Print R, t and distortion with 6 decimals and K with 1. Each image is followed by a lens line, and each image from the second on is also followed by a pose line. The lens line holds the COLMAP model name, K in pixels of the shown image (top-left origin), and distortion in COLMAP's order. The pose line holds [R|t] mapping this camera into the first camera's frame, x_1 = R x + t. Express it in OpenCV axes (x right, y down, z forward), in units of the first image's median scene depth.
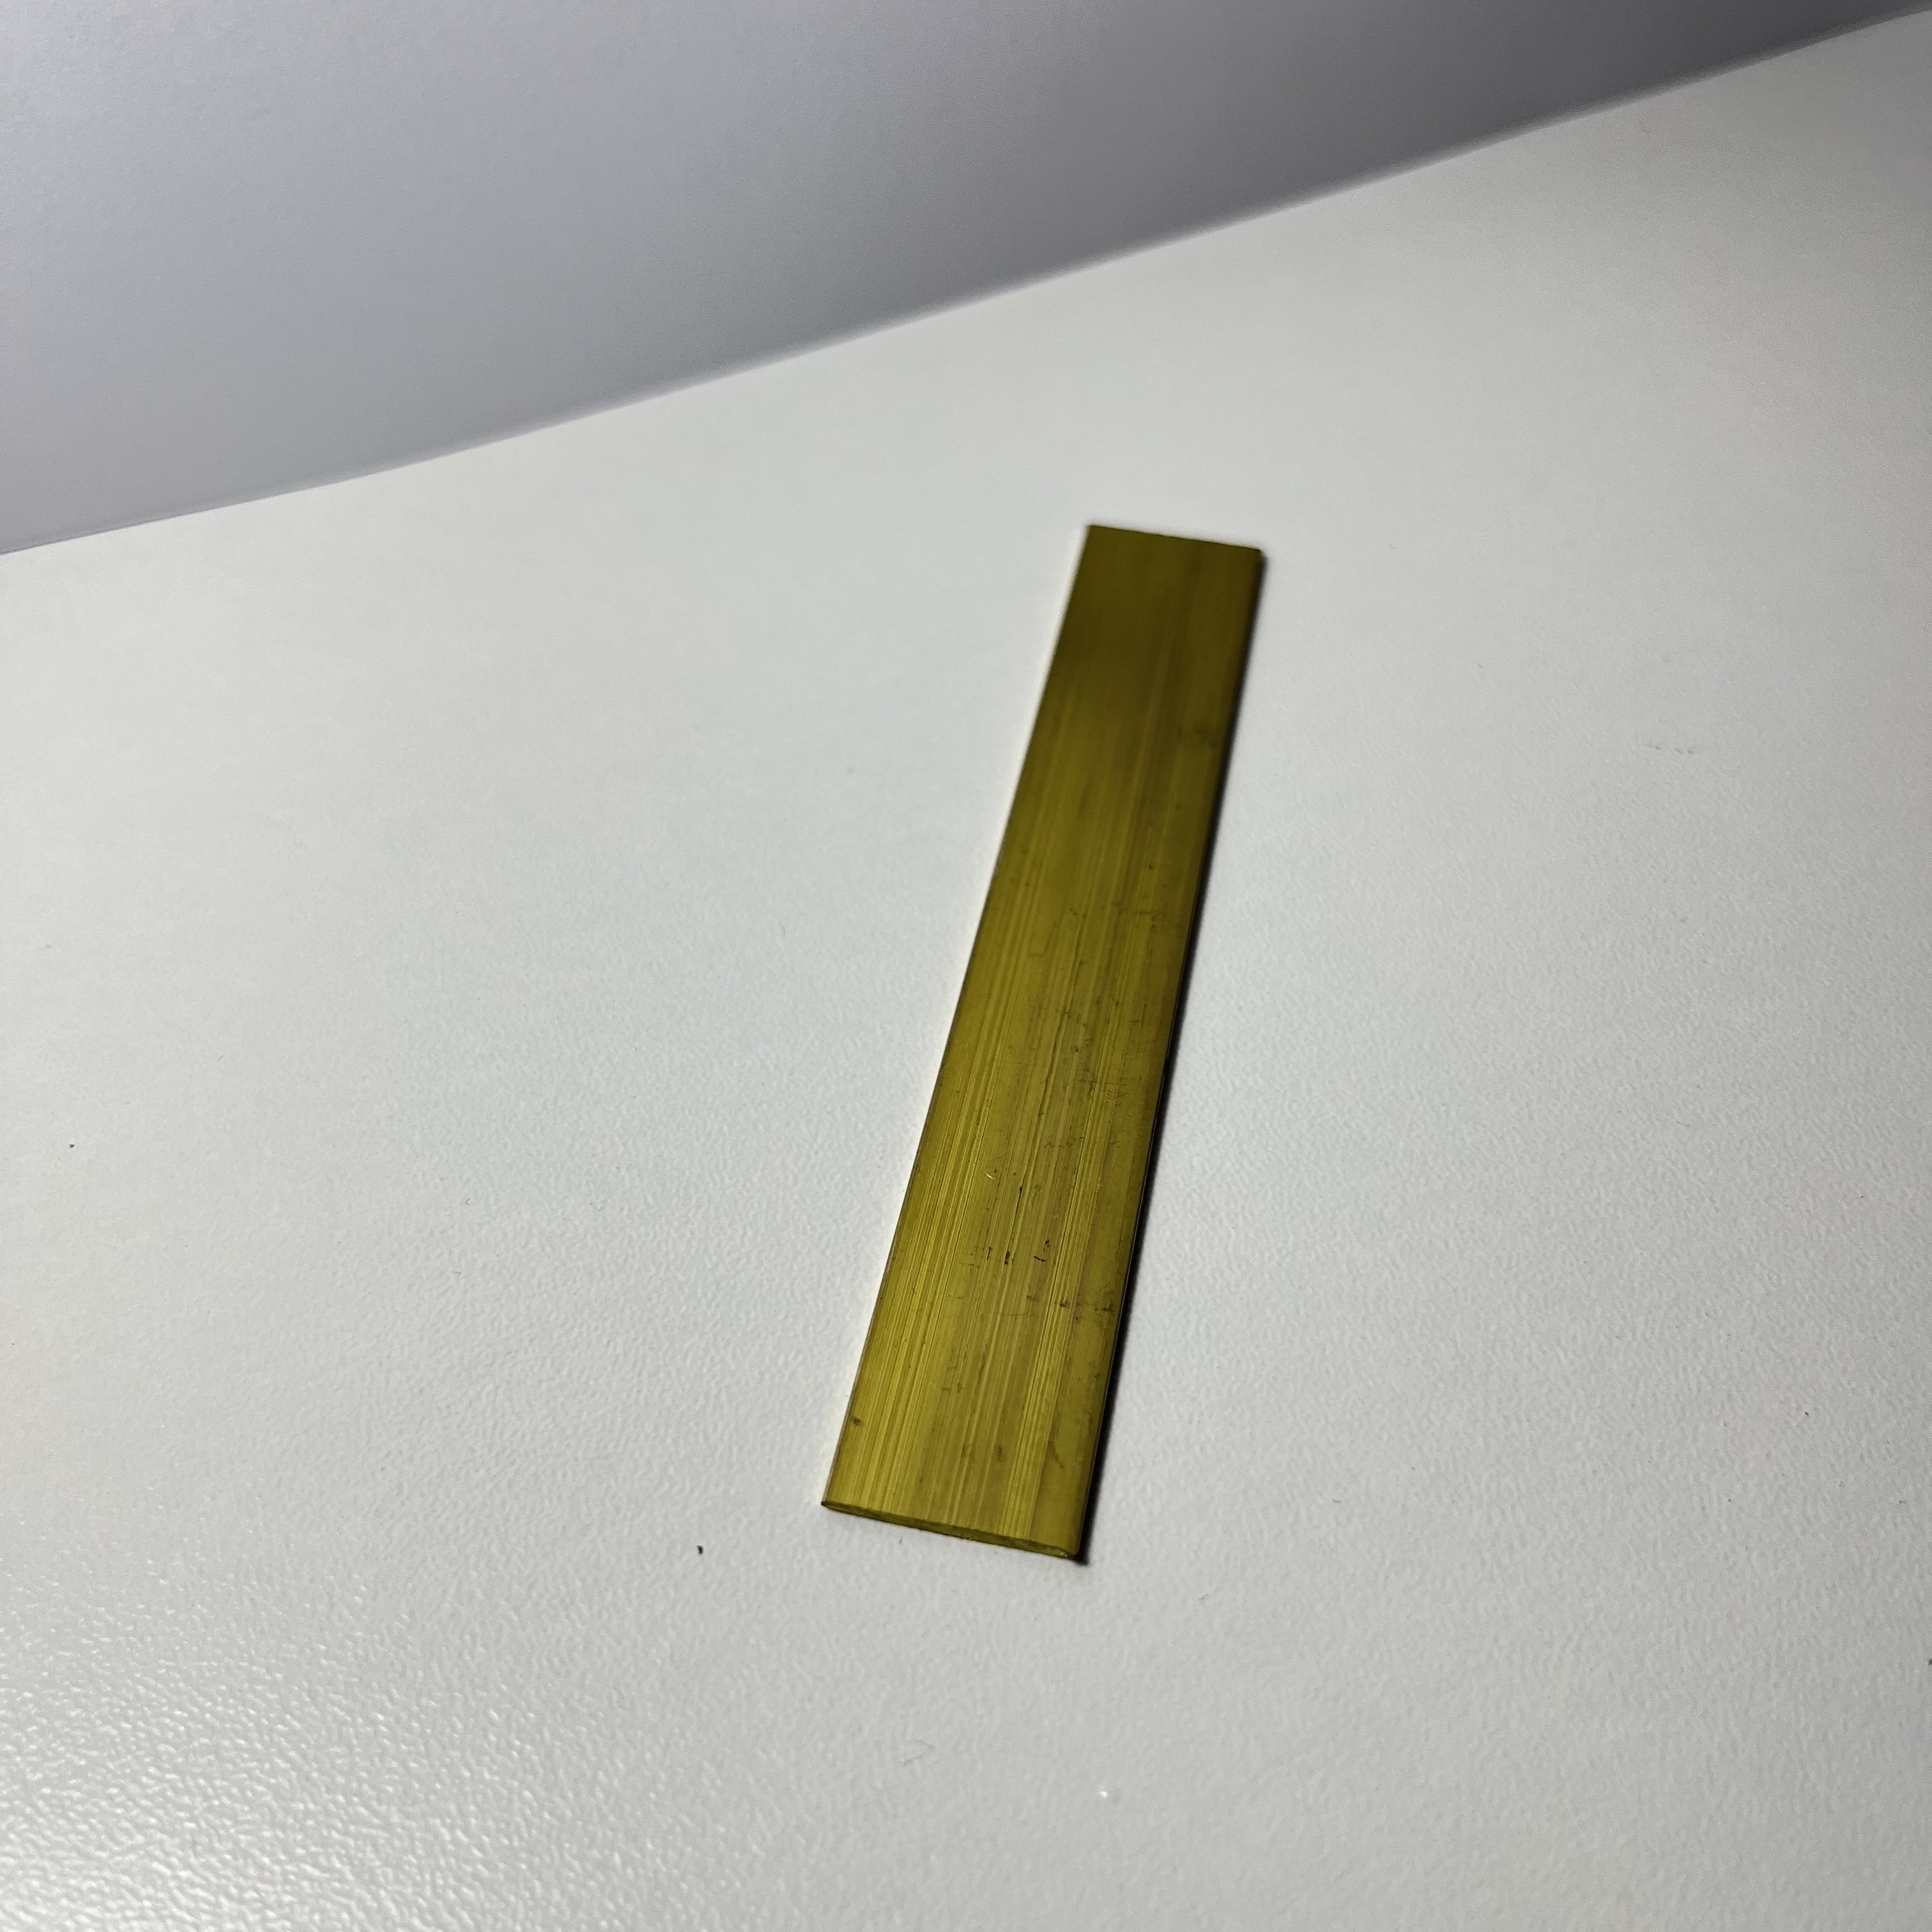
lens RADIAL K [[2137.1, 0, 963.2], [0, 2137.1, 974.6], [0, 0, 1]] dist [-0.019046, 0.000000]
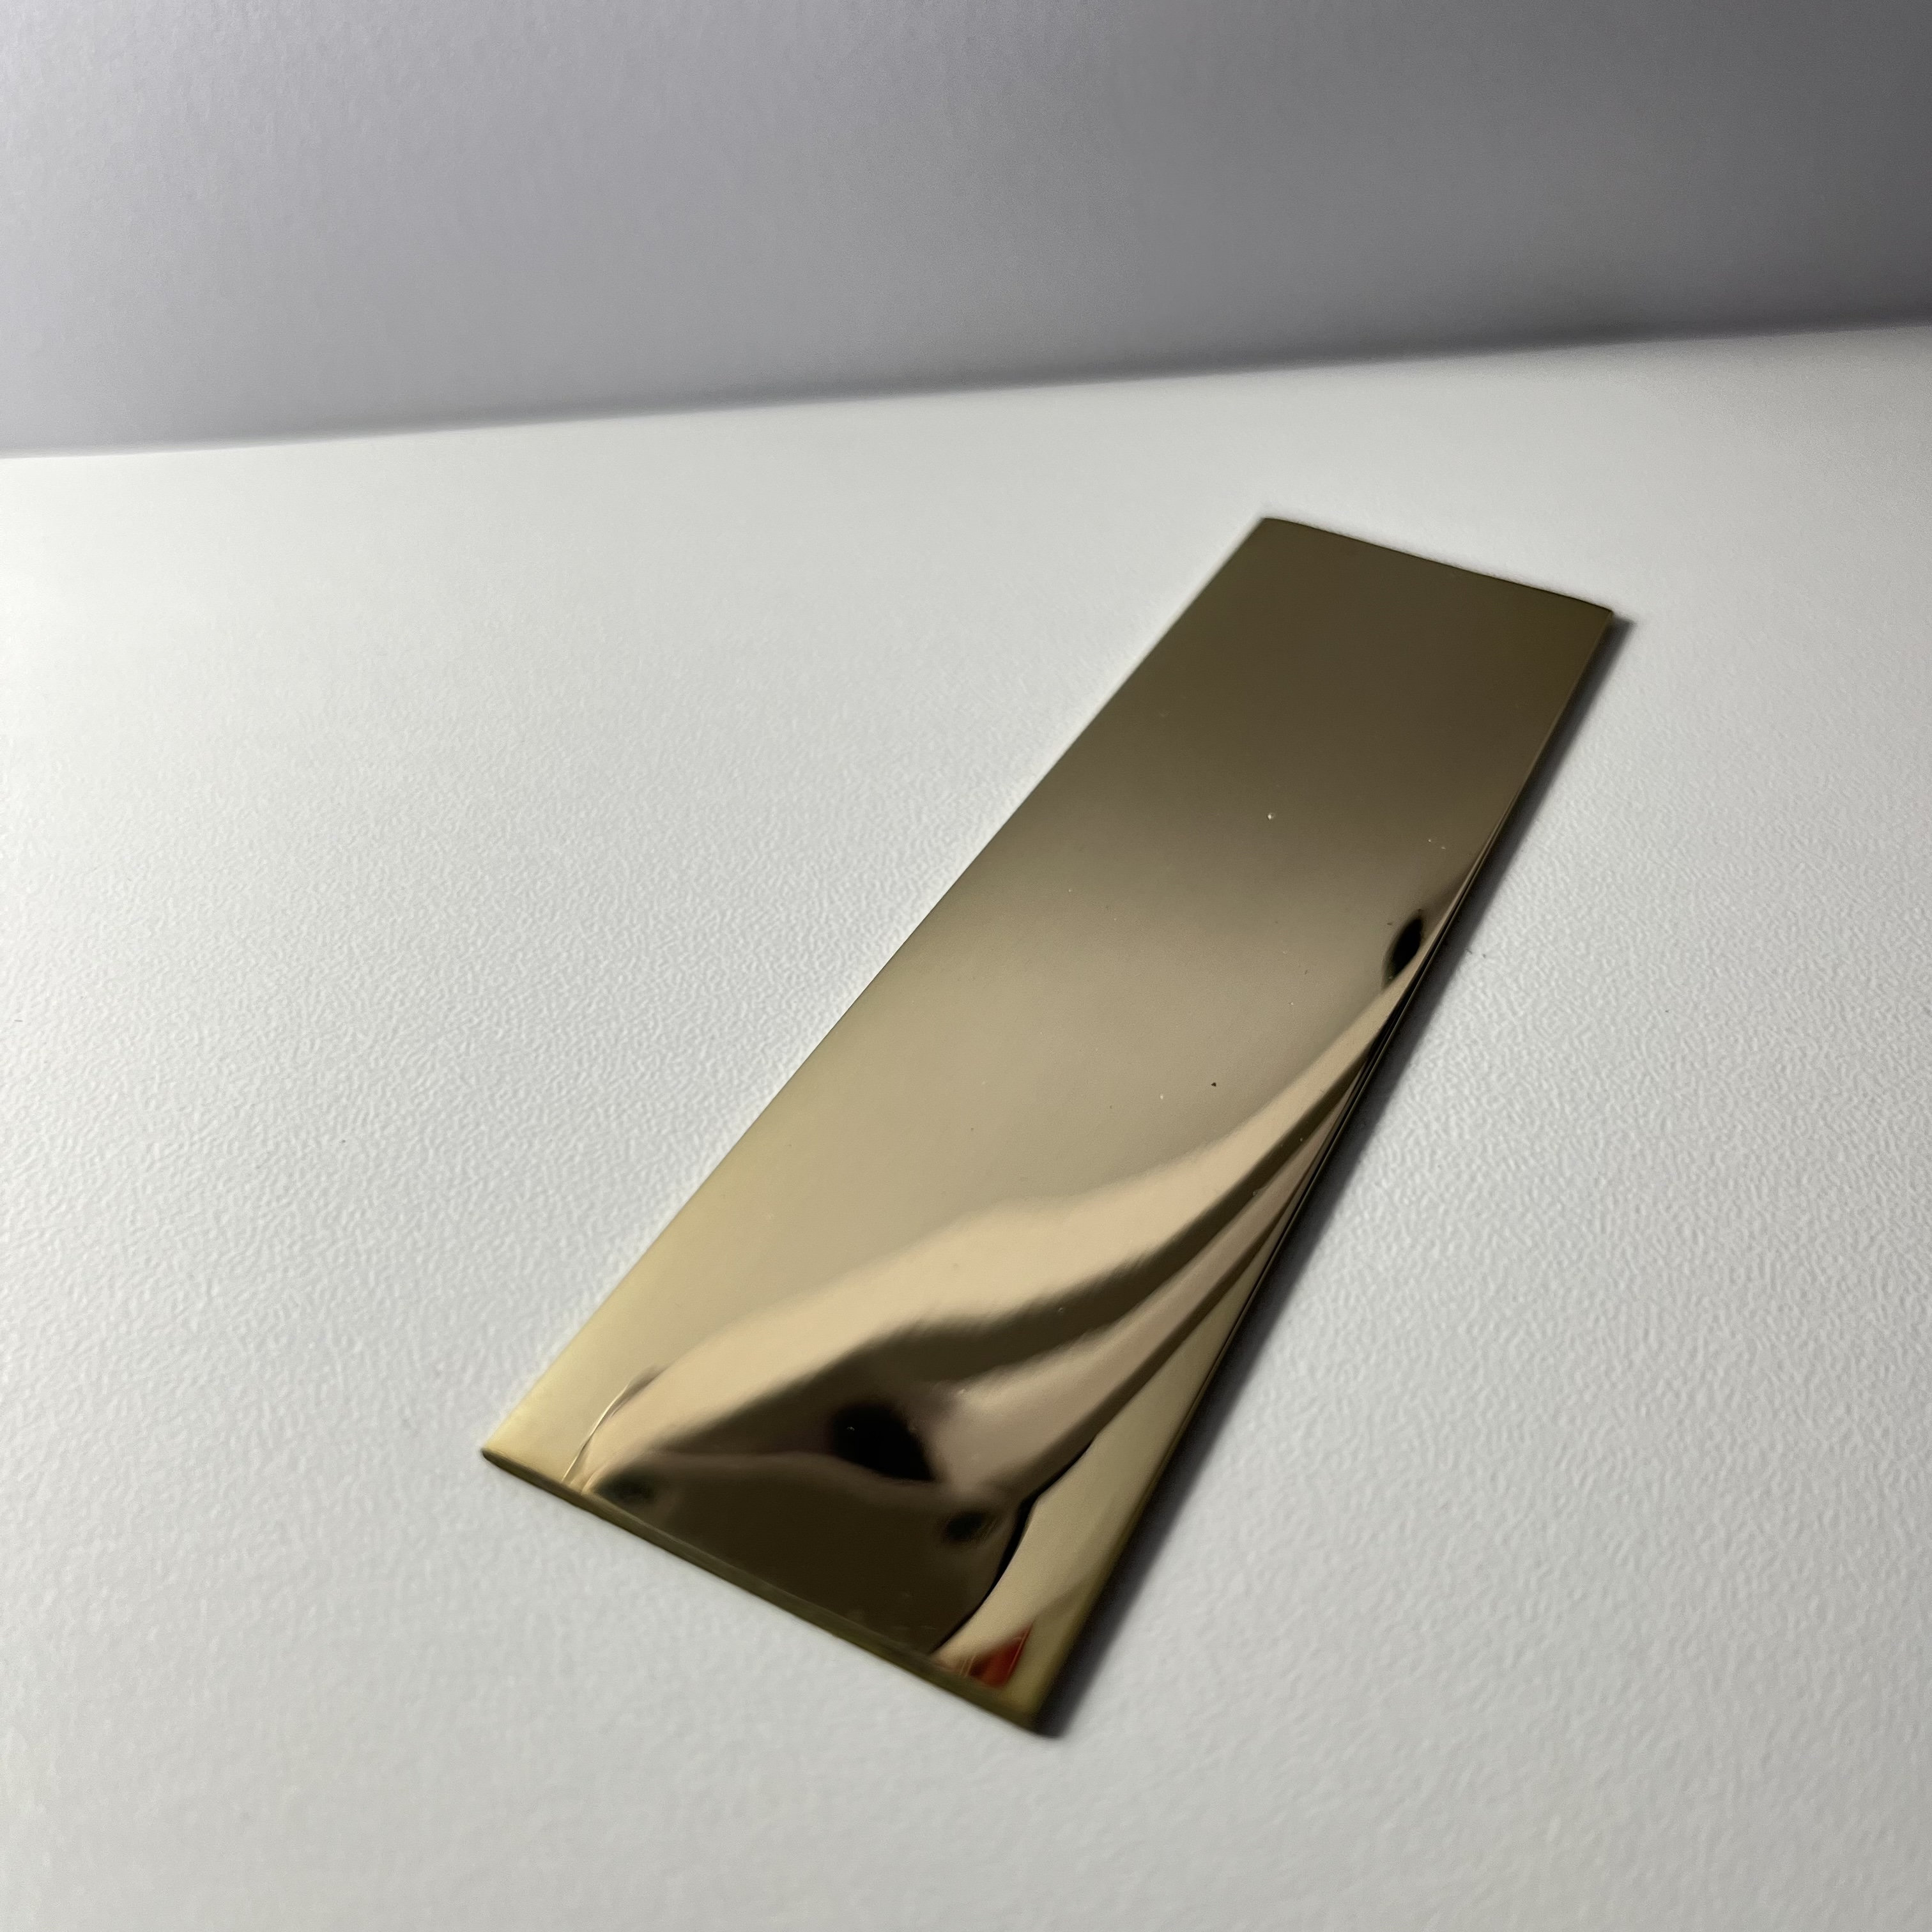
lens RADIAL K [[2137.1, 0, 962.4], [0, 2137.1, 975.7], [0, 0, 1]] dist [-0.019046, 0.000000]
pose [[0.958950, 0.195231, -0.205669, 0.380468], [-0.224378, 0.965883, -0.129322, 0.060090], [0.173405, 0.170161, 0.970039, 0.231431]]
